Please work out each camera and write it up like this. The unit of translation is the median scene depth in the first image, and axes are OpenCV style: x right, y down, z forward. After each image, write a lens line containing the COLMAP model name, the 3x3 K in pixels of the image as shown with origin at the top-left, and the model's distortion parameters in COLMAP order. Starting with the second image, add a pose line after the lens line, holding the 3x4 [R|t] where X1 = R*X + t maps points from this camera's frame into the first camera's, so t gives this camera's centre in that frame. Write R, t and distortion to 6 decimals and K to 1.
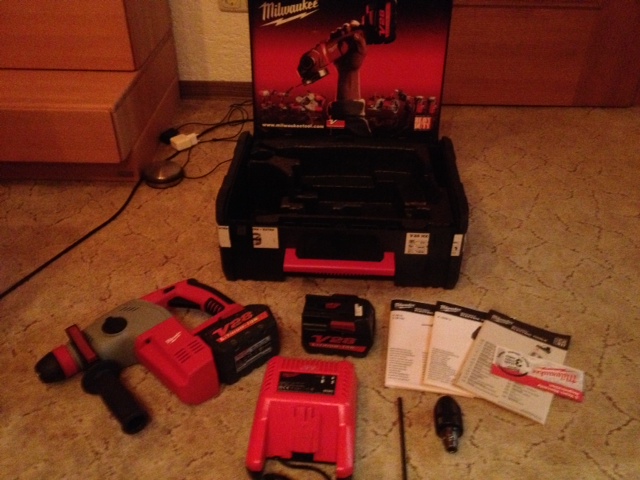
lens RADIAL K [[620.5, 0, 320.0], [0, 620.5, 240.0], [0, 0, 1]] dist [0.026480, -0.001323]
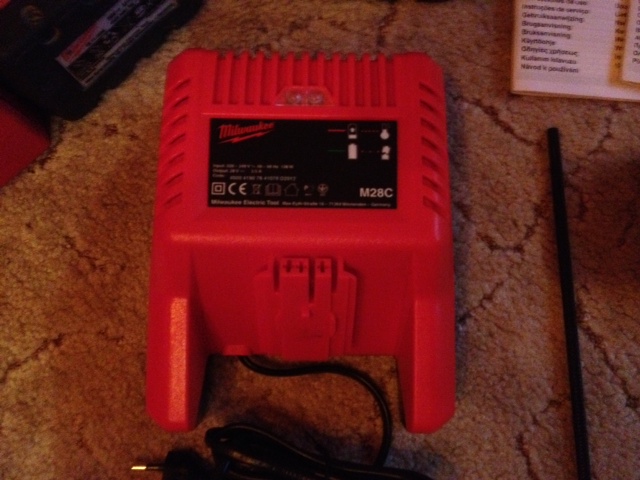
lens RADIAL K [[620.5, 0, 320.0], [0, 620.5, 240.0], [0, 0, 1]] dist [0.026480, -0.001323]
pose [[0.996776, -0.076195, 0.025122, -0.021980], [0.037532, 0.719607, 0.693367, 0.043759], [-0.070909, -0.690189, 0.720147, 0.717219]]
